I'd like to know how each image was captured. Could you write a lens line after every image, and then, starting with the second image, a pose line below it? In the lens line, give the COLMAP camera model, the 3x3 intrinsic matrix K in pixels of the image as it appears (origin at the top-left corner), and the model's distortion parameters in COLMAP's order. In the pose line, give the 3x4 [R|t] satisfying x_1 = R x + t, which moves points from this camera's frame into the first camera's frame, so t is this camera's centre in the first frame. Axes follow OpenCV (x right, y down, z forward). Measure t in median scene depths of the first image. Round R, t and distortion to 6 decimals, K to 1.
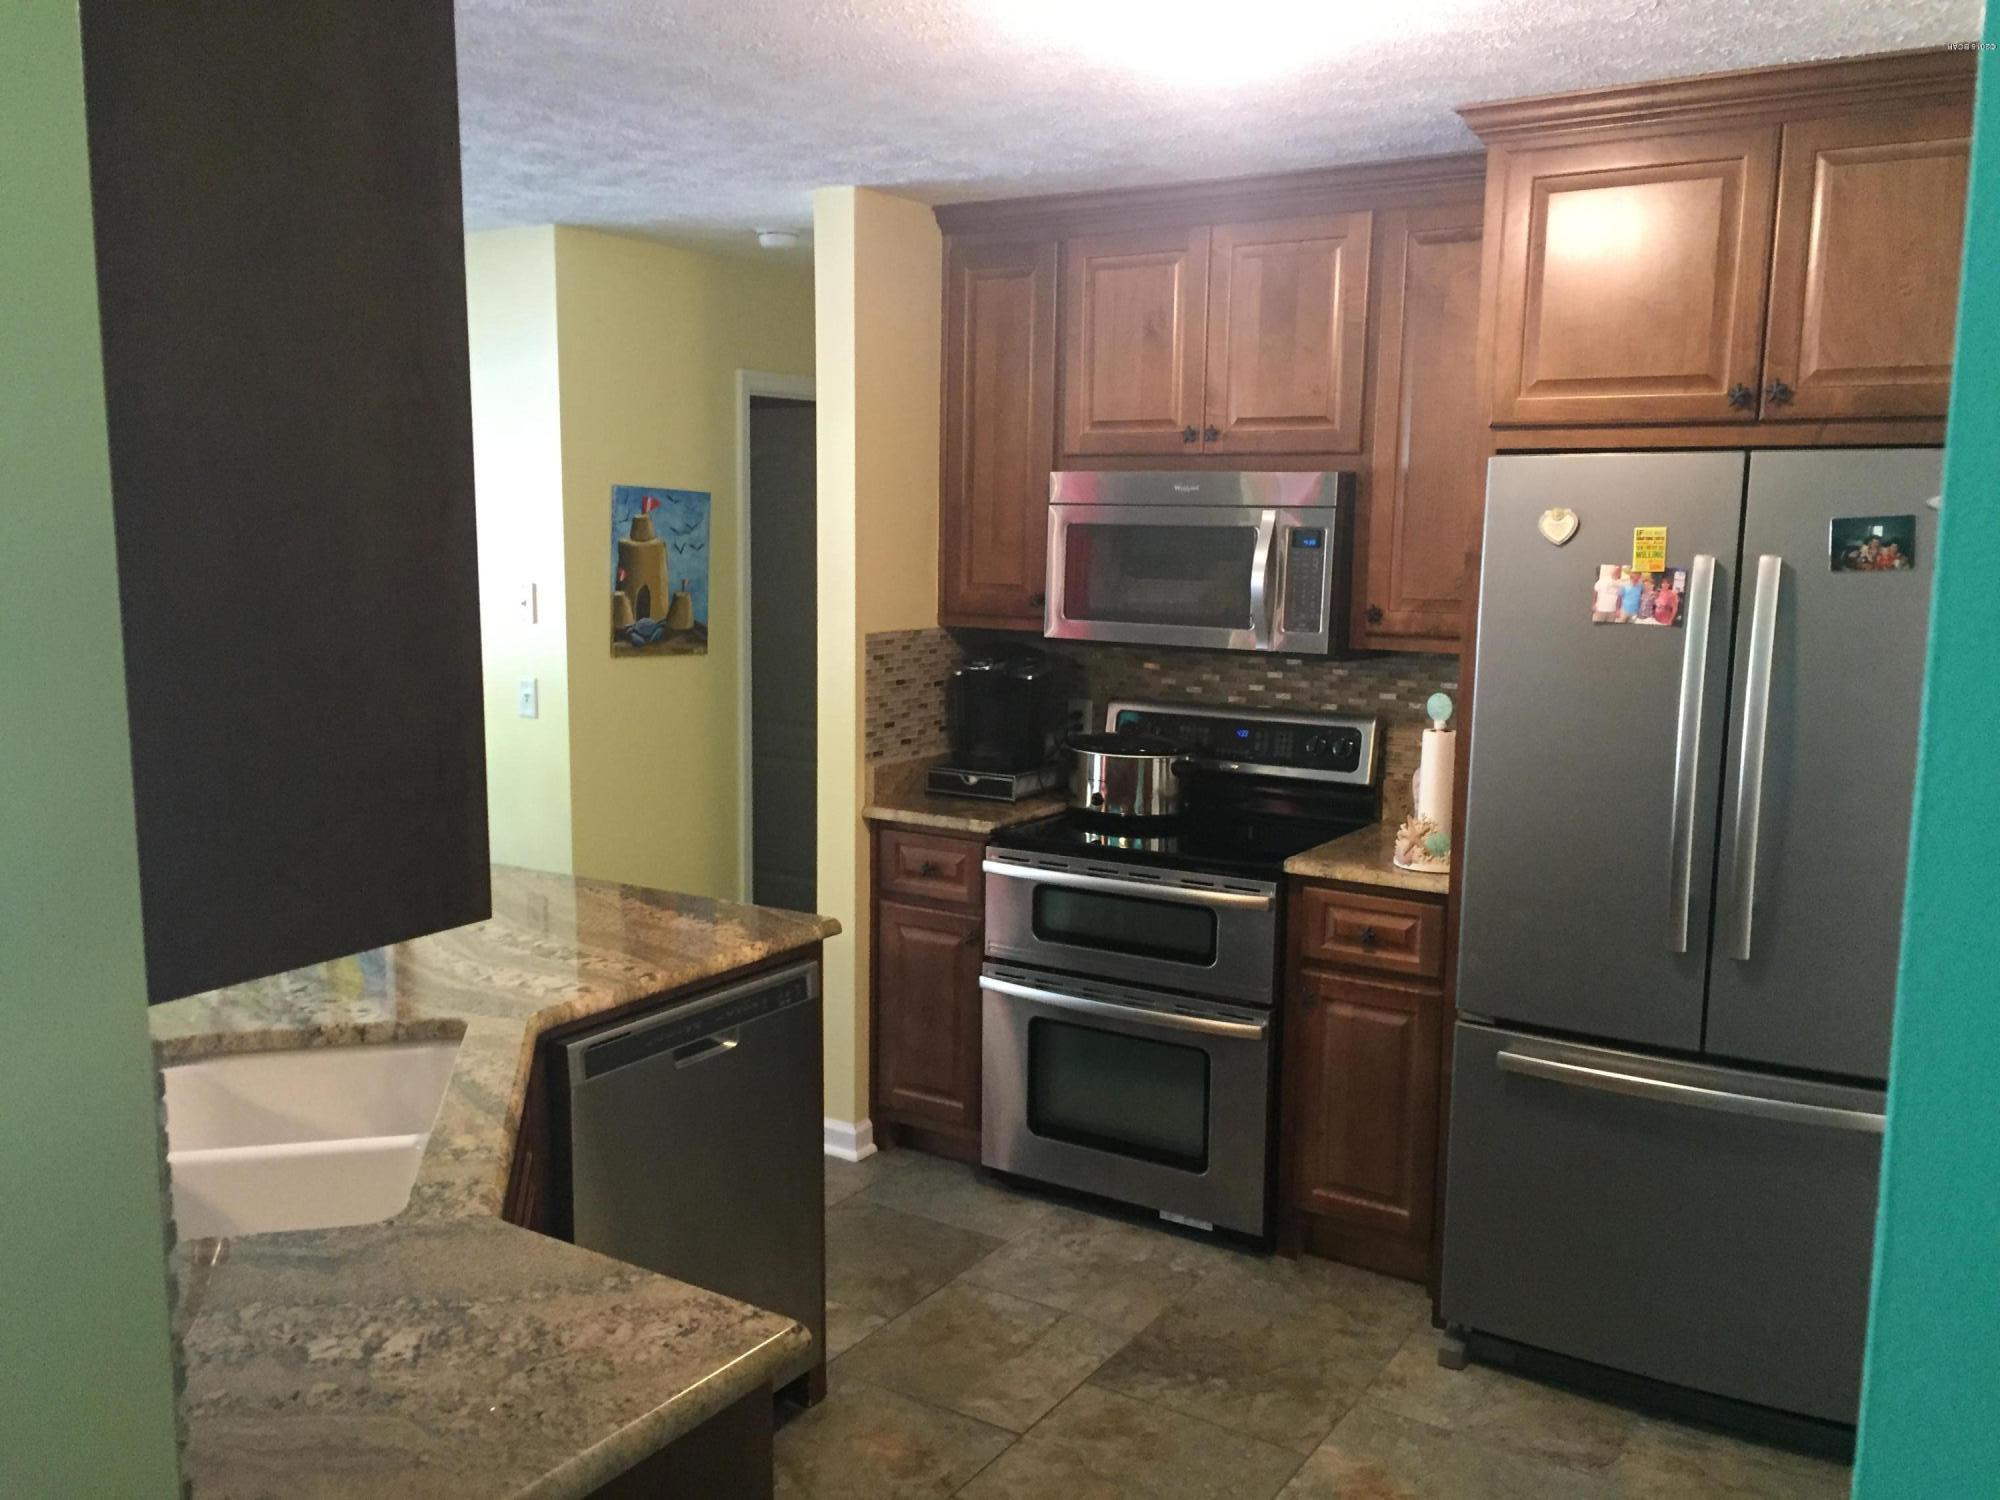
lens RADIAL K [[1712.6, 0, 1000.0], [0, 1712.6, 750.0], [0, 0, 1]] dist [0.050720, -0.021066]
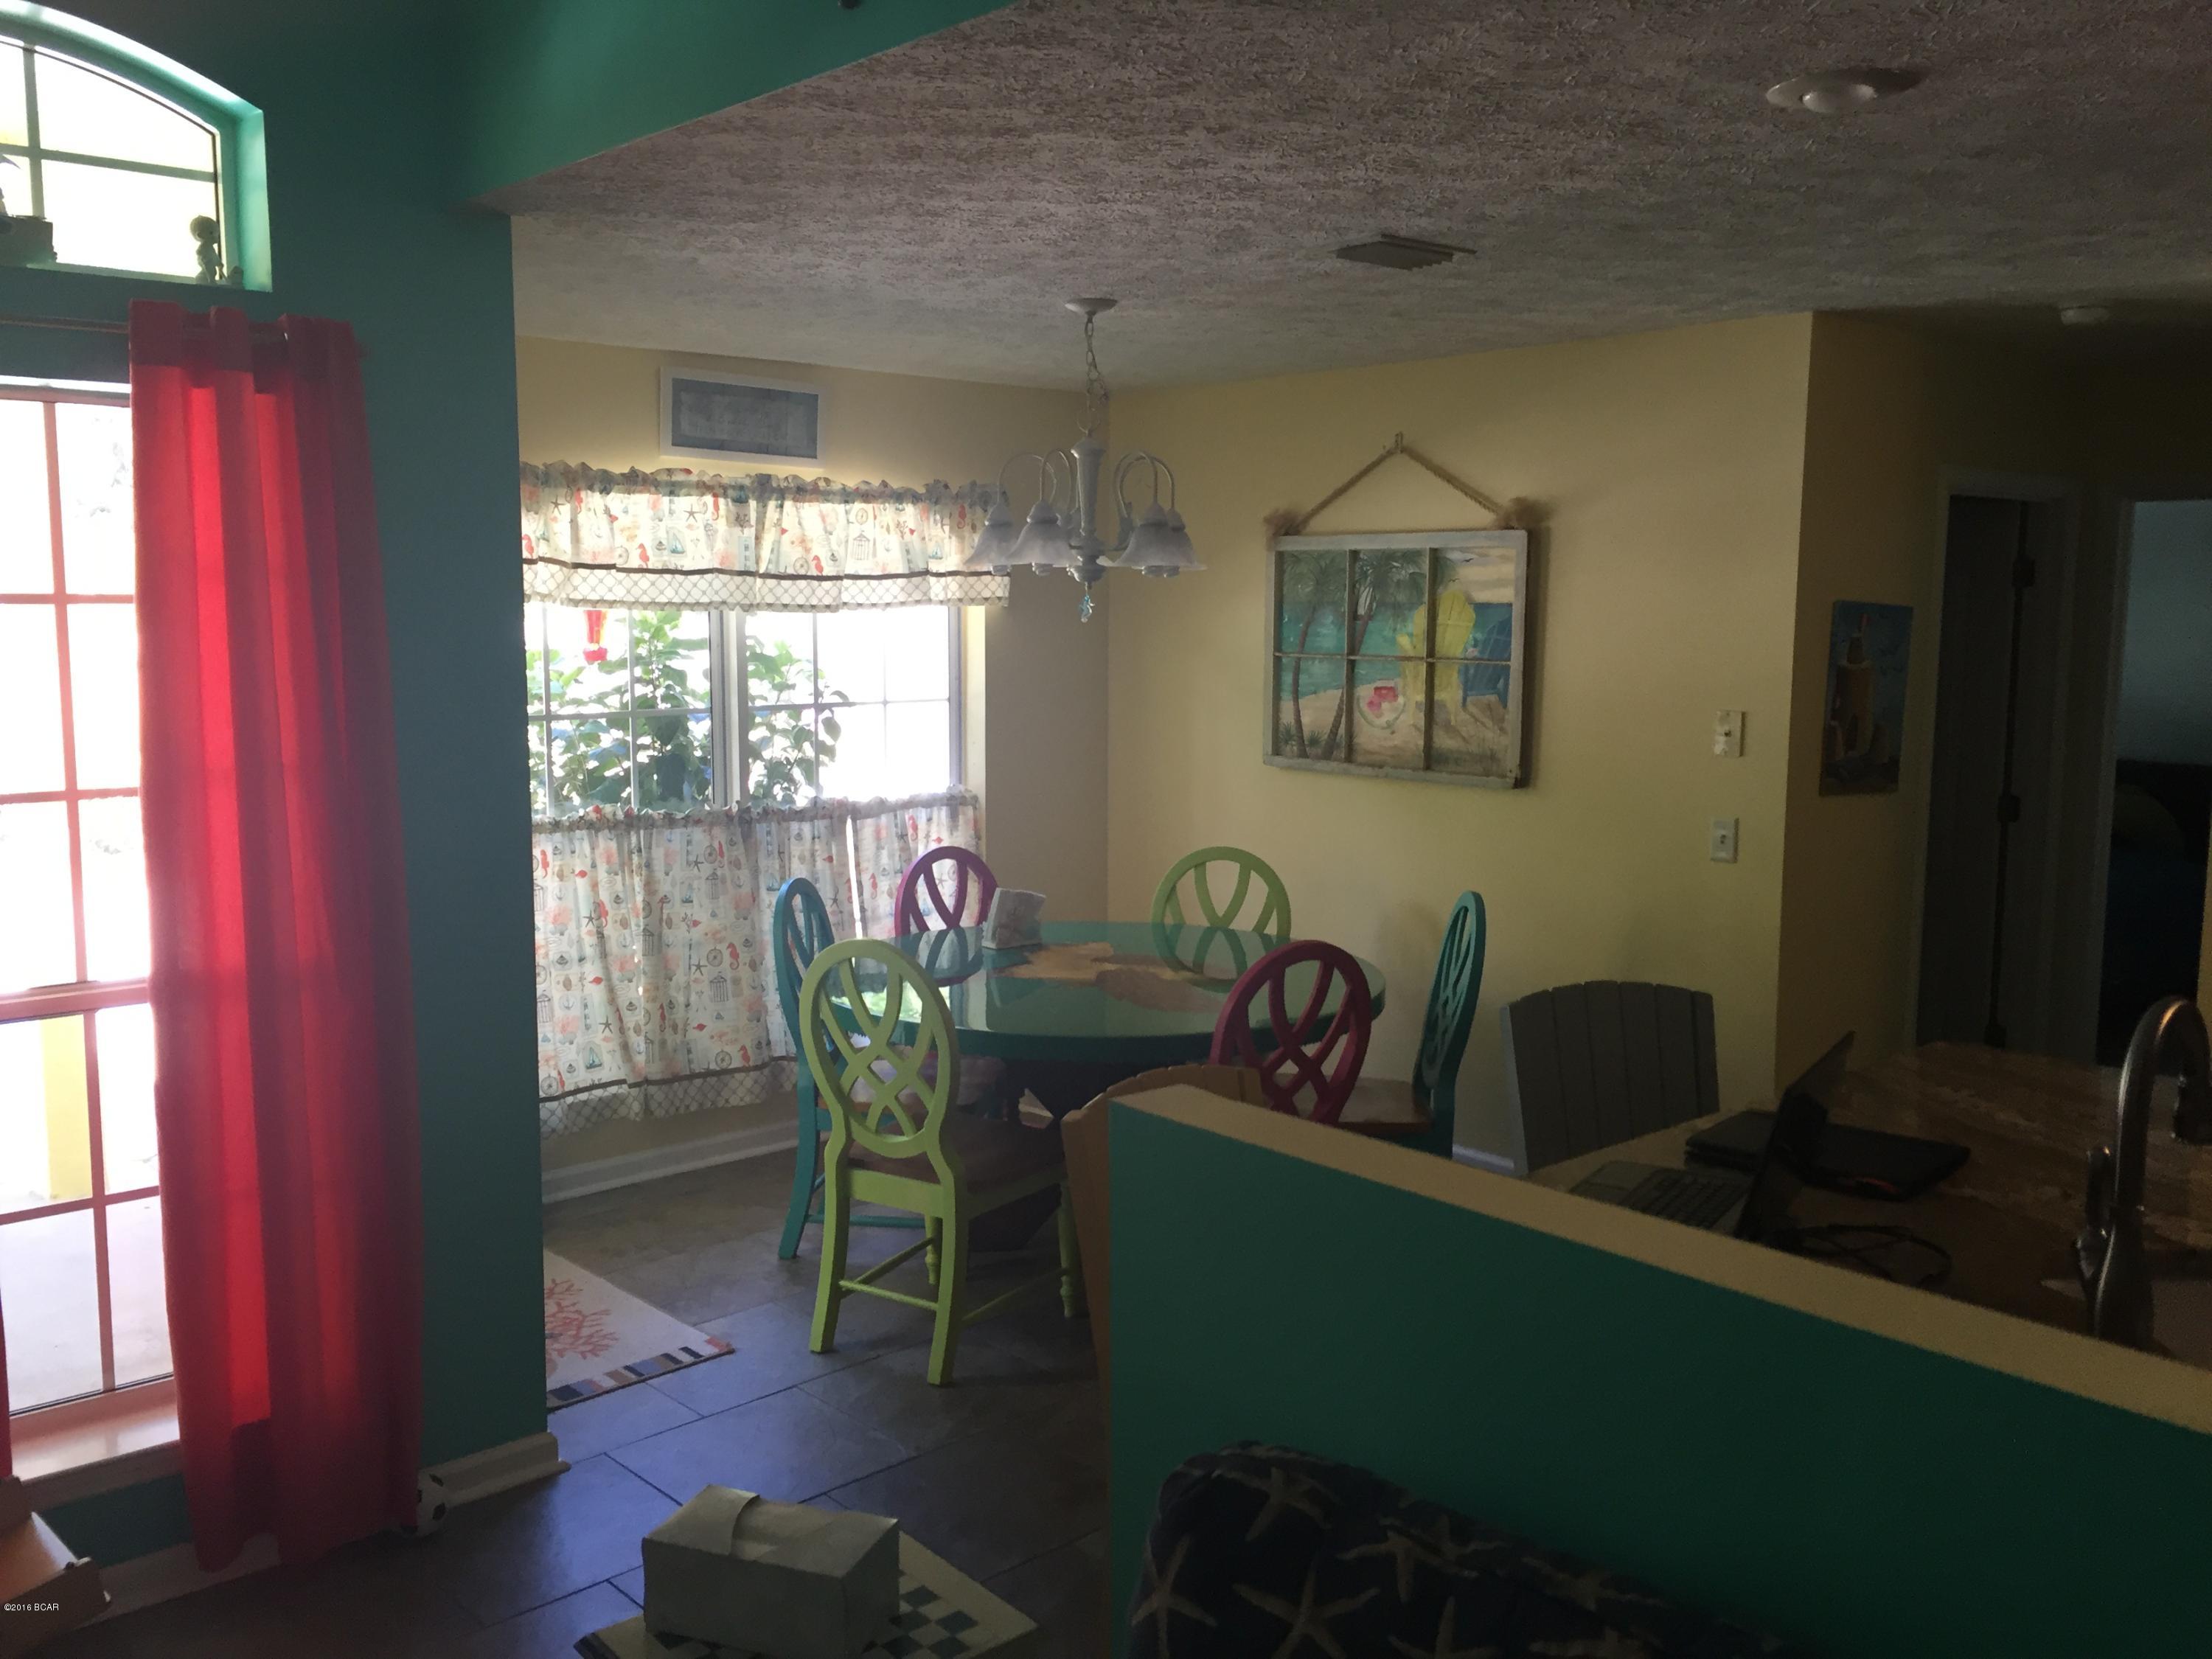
lens RADIAL K [[1894.2, 0, 1106.0], [0, 1894.2, 829.5], [0, 0, 1]] dist [0.050720, -0.021066]
pose [[0.967546, 0.025188, -0.251435, -0.335790], [-0.031247, 0.999309, -0.020133, -0.005457], [0.250754, 0.027337, 0.967665, -0.038343]]
